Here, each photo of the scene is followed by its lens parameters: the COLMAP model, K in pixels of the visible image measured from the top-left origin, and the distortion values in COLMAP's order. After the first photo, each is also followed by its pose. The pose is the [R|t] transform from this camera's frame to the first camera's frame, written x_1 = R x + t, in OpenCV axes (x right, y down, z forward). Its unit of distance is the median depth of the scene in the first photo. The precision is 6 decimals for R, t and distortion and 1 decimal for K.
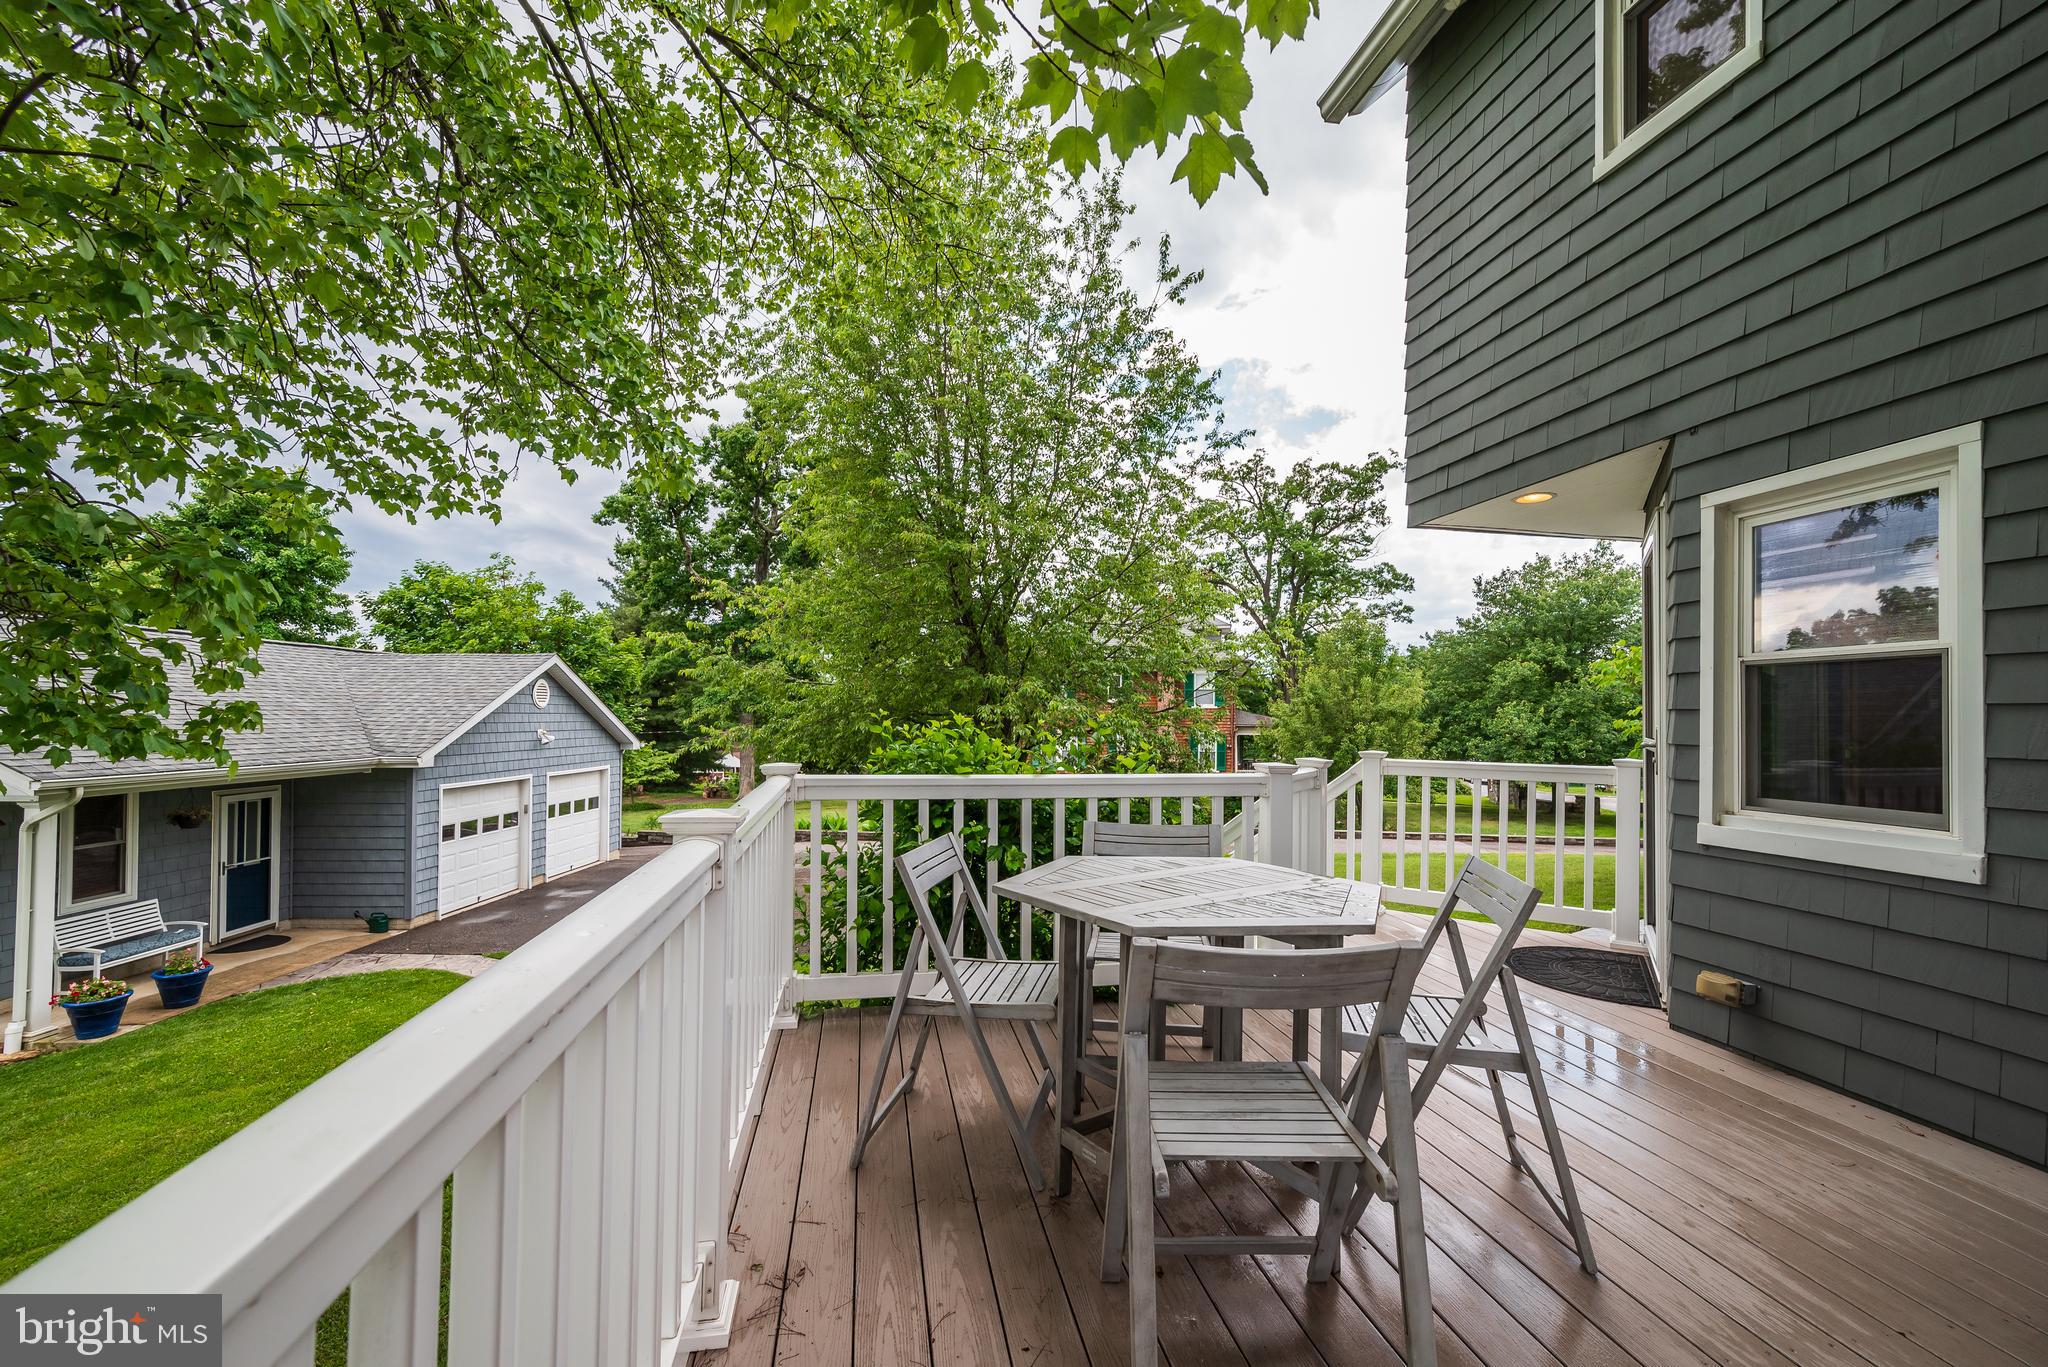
lens RADIAL K [[822.8, 0, 1019.5], [0, 822.8, 709.2], [0, 0, 1]] dist [0.002890, 0.001530]
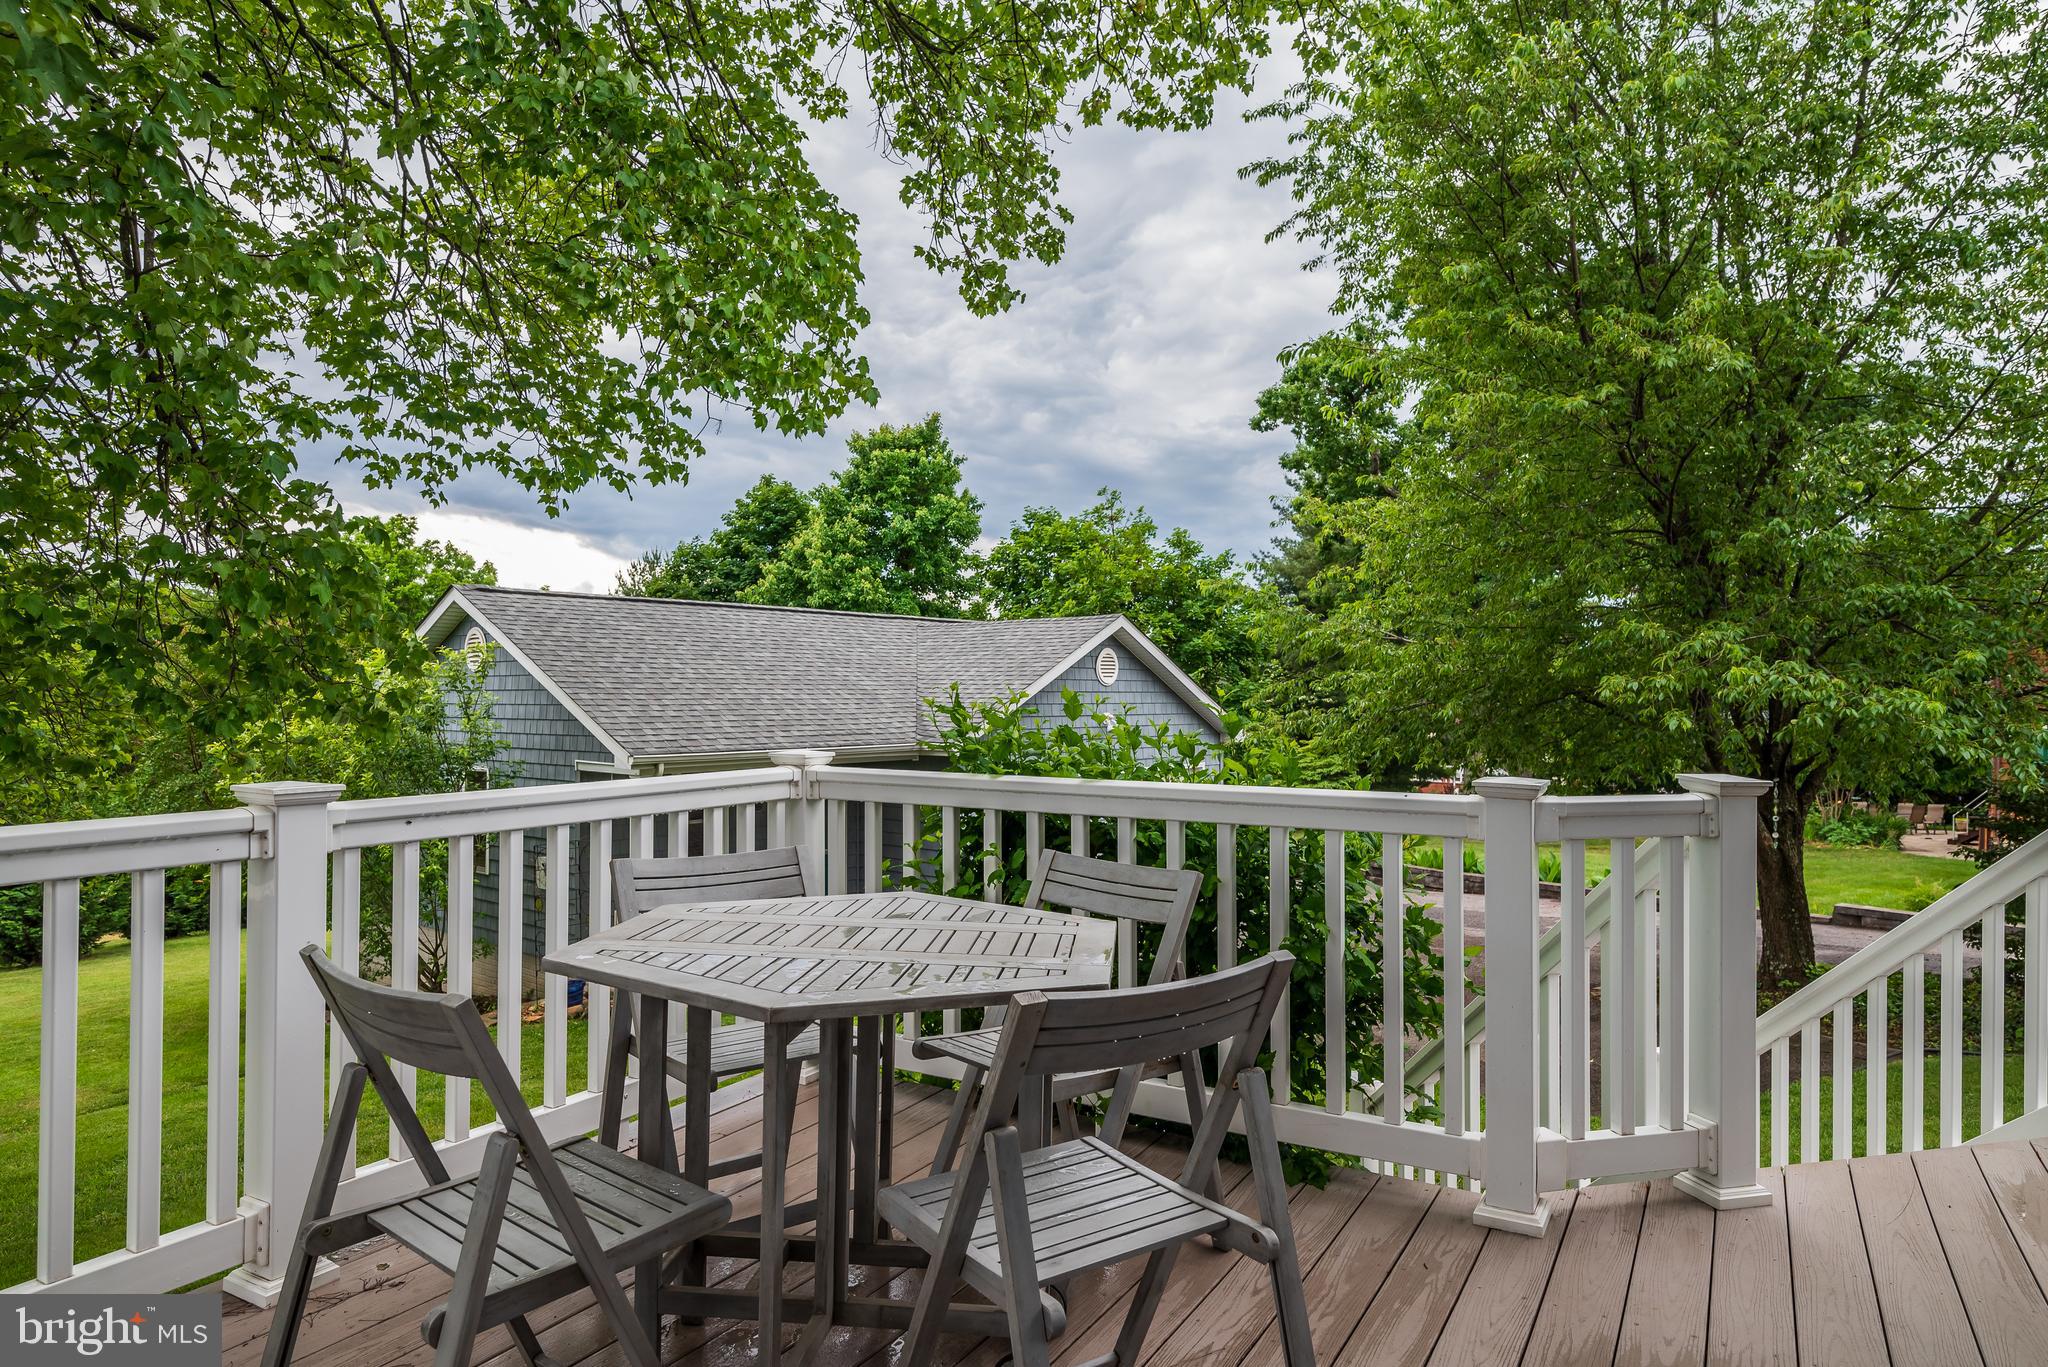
lens RADIAL K [[1270.7, 0, 1031.0], [0, 1270.7, 689.8], [0, 0, 1]] dist [-0.010202, -0.001595]
pose [[0.769010, -0.005104, -0.639217, 0.150362], [0.007265, 0.999973, 0.000756, 0.001520], [0.639196, -0.005225, 0.769026, 0.040046]]
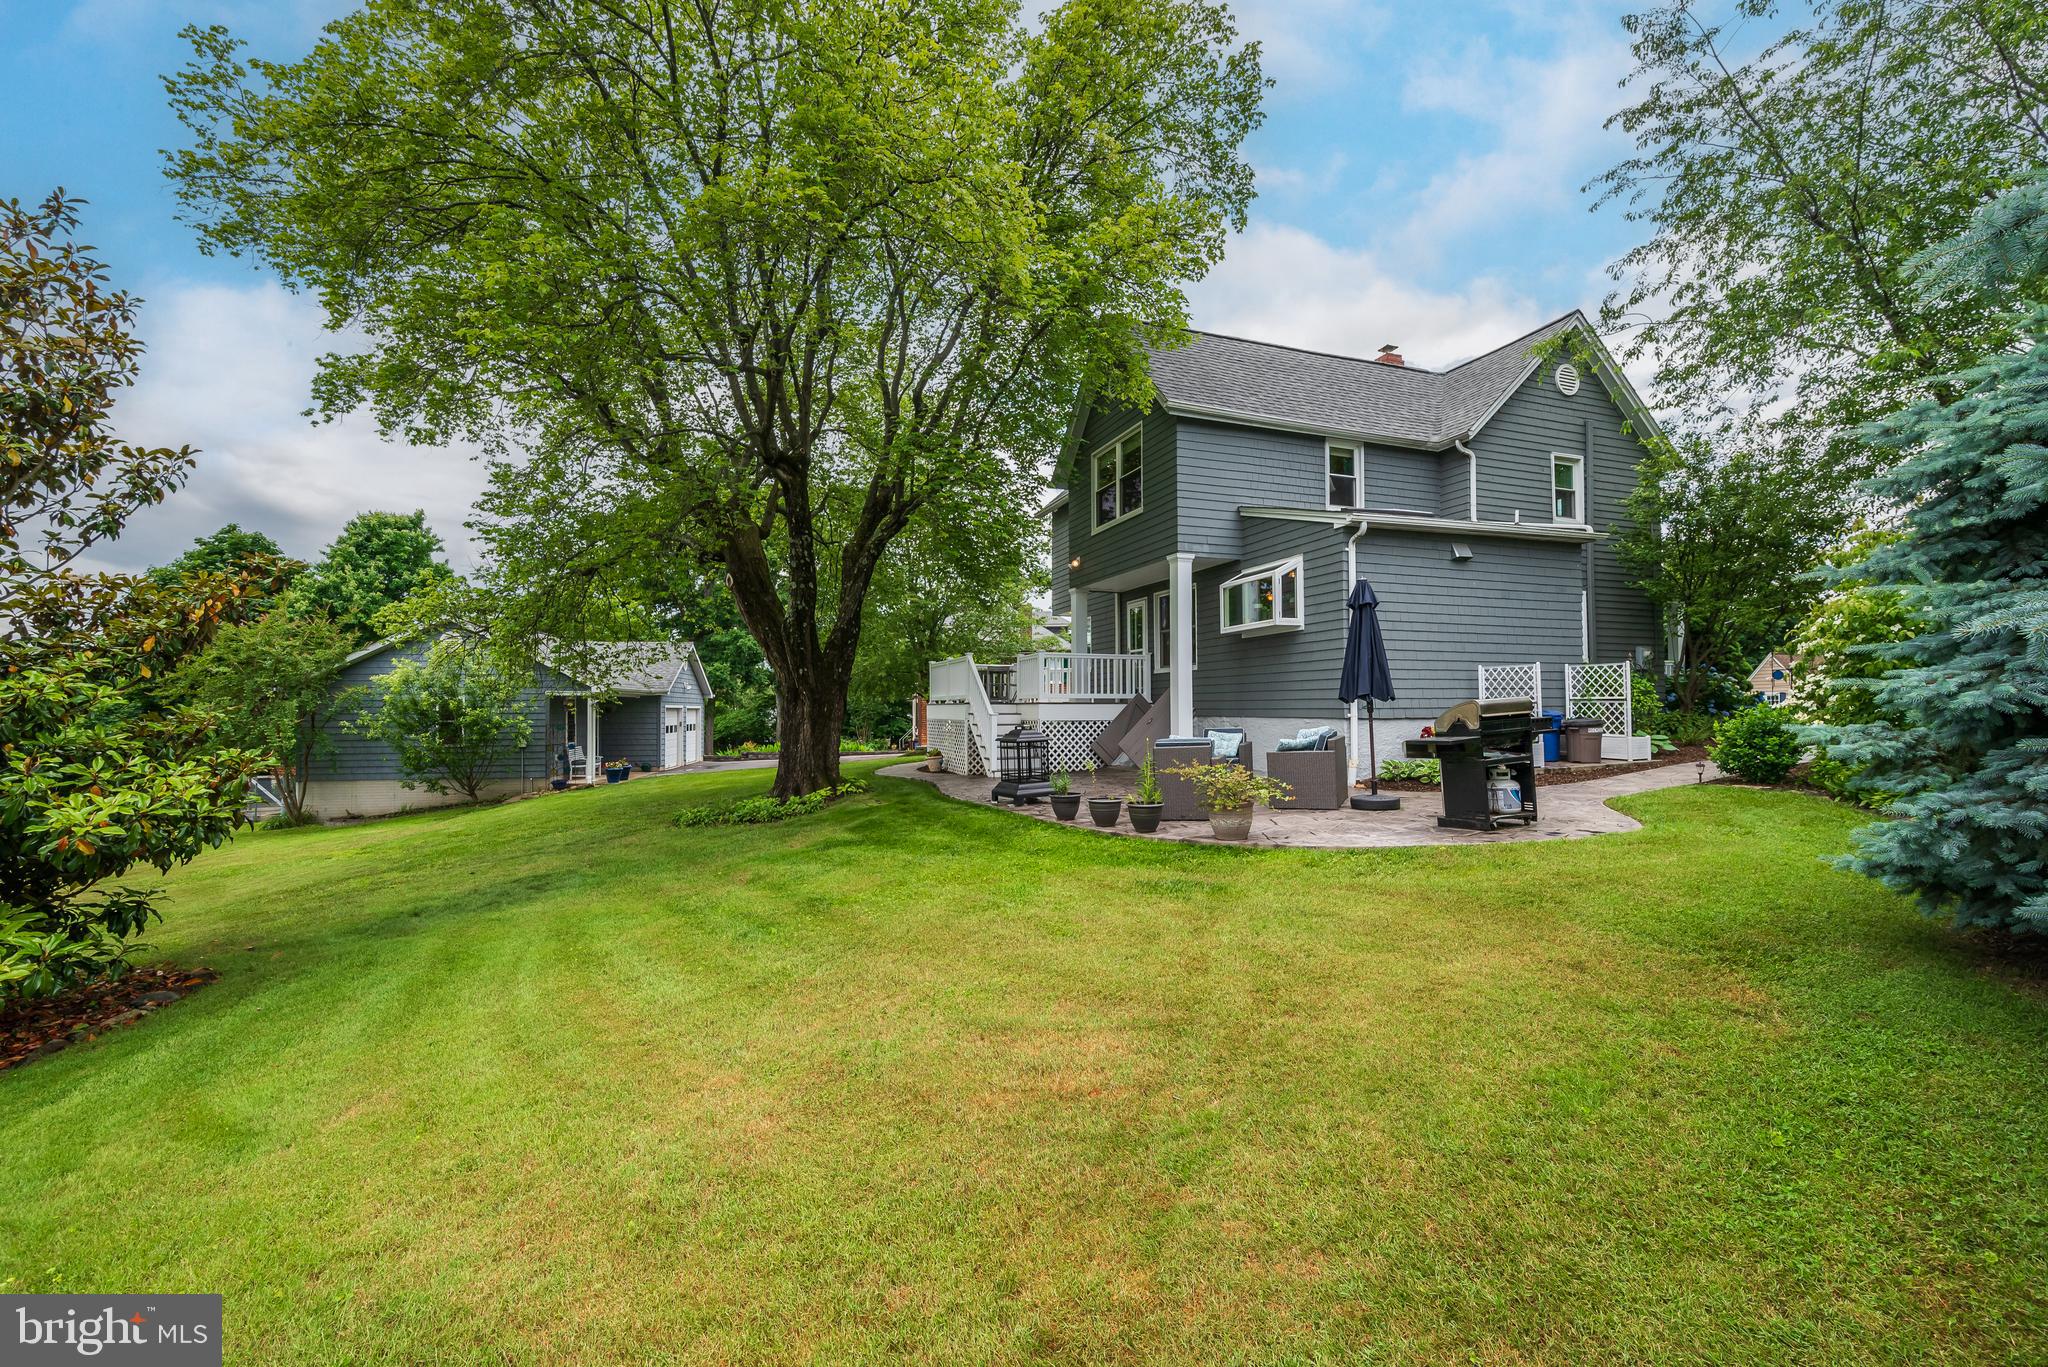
lens RADIAL K [[822.8, 0, 1021.4], [0, 822.8, 690.2], [0, 0, 1]] dist [0.002890, 0.001530]
pose [[0.988122, 0.001393, 0.153666, -0.128993], [0.000667, 0.999911, -0.013356, 0.077628], [-0.153671, 0.013300, 0.988033, -1.128058]]
